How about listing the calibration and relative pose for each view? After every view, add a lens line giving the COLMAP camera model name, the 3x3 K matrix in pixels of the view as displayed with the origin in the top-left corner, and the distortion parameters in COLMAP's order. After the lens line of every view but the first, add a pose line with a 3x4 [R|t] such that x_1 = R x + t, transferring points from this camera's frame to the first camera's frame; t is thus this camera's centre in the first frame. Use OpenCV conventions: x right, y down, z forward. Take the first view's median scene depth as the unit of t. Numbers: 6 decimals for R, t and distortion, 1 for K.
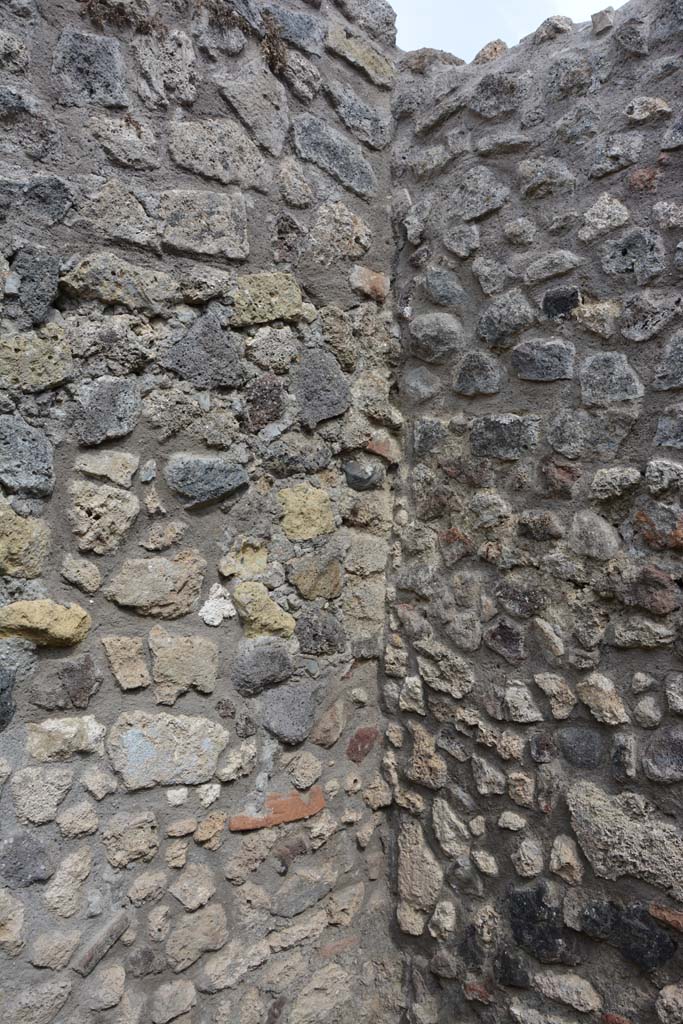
lens RADIAL K [[791.9, 0, 337.6], [0, 791.9, 513.7], [0, 0, 1]] dist [-0.162353, 0.115230]
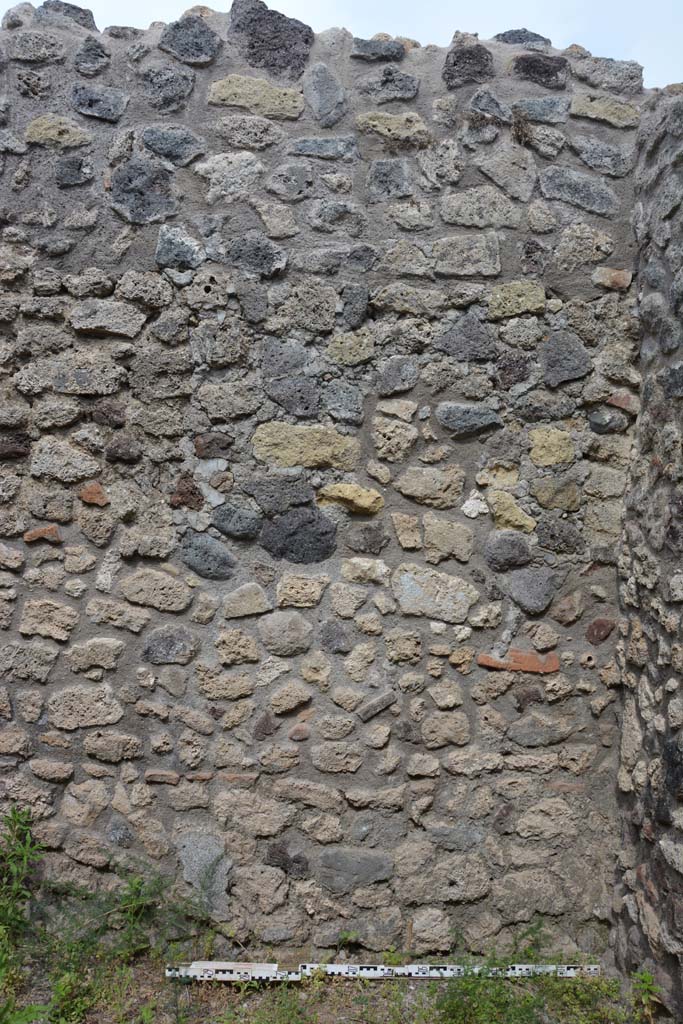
lens RADIAL K [[791.9, 0, 342.6], [0, 791.9, 517.0], [0, 0, 1]] dist [-0.162353, 0.115230]
pose [[0.765499, 0.023794, -0.642997, 0.623772], [-0.055328, 0.998049, -0.028937, 0.198902], [0.641053, 0.057727, 0.765322, -0.311216]]
